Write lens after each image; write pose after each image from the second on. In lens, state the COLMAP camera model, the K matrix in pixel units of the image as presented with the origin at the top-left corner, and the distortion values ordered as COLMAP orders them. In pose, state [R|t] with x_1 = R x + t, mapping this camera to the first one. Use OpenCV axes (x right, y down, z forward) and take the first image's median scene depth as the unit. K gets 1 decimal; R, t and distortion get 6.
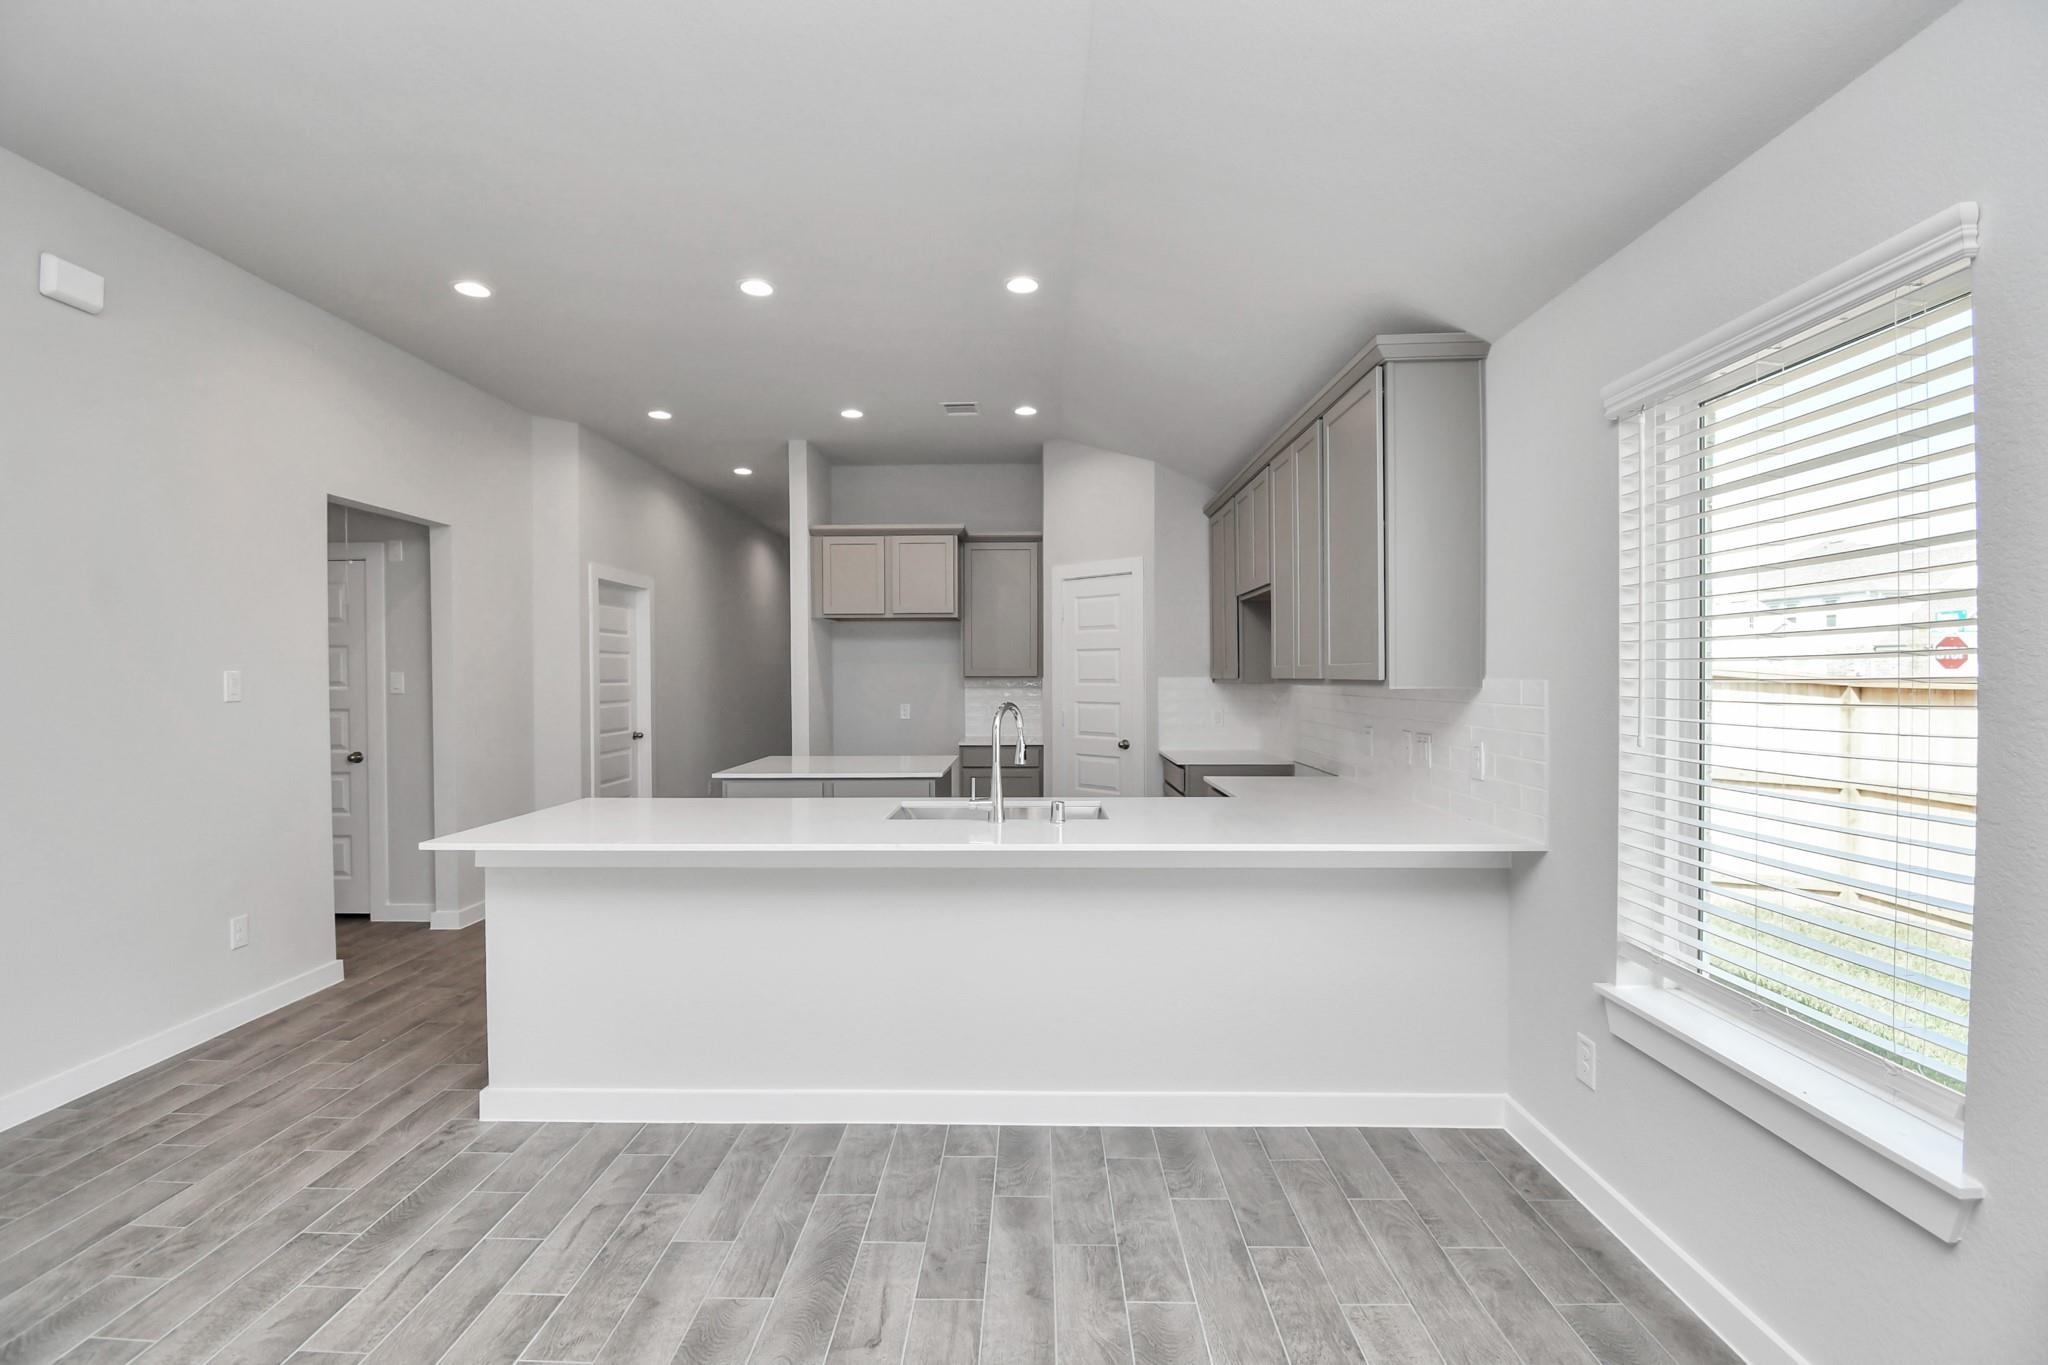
lens RADIAL K [[902.9, 0, 1019.8], [0, 902.9, 680.5], [0, 0, 1]] dist [-0.001913, -0.006267]
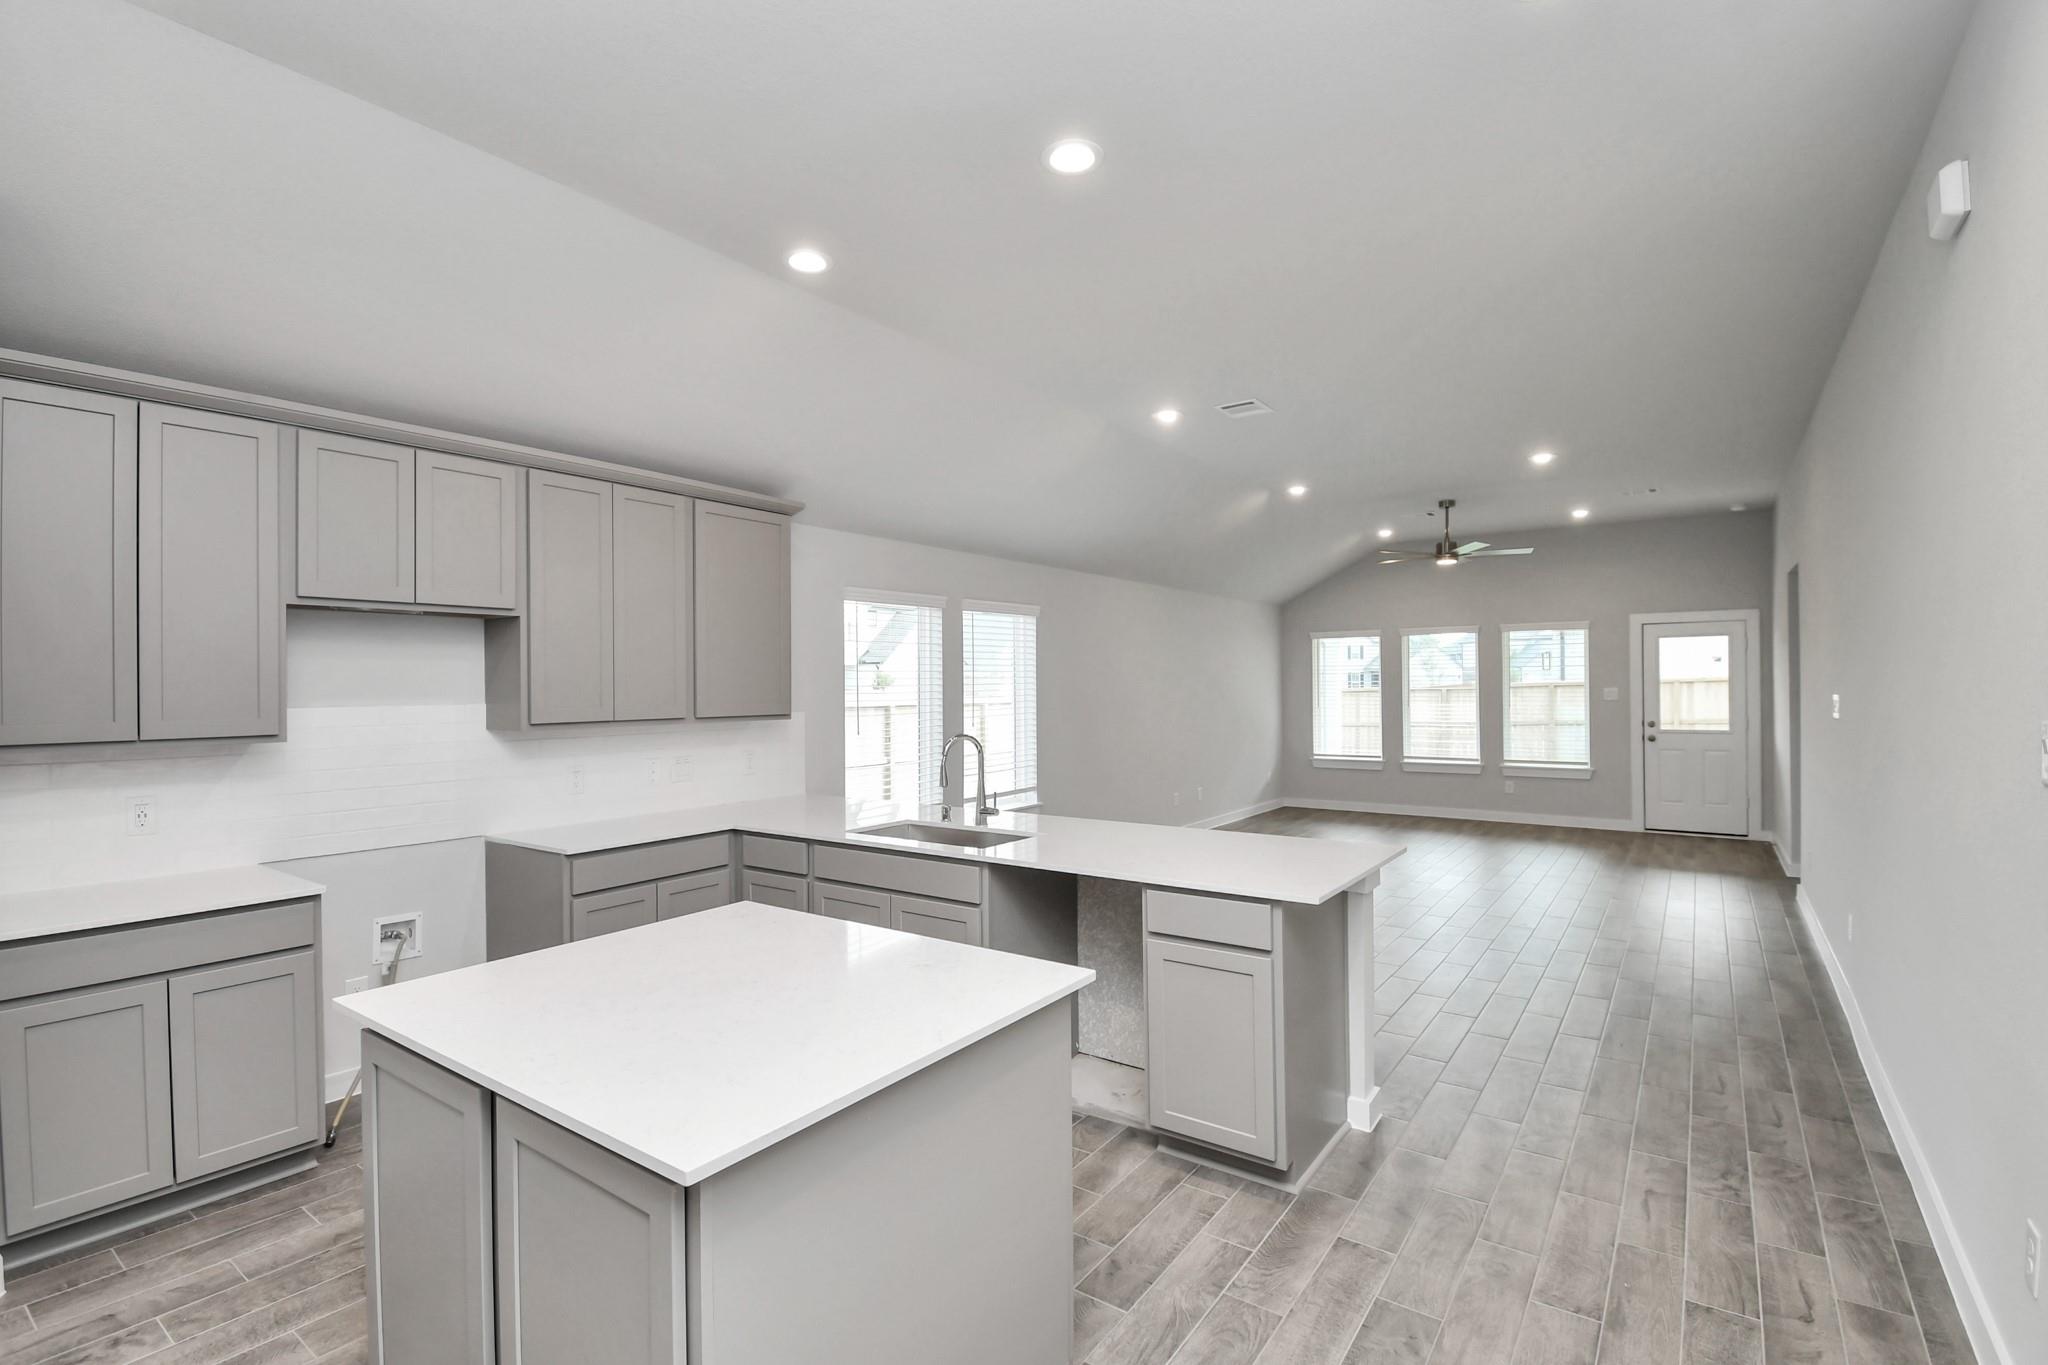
lens RADIAL K [[902.9, 0, 999.3], [0, 902.9, 696.1], [0, 0, 1]] dist [-0.001913, -0.006267]
pose [[-0.798028, 0.005998, 0.602591, -0.773172], [0.017363, 0.999764, 0.013043, -0.041401], [-0.602371, 0.020872, -0.797943, 1.859481]]
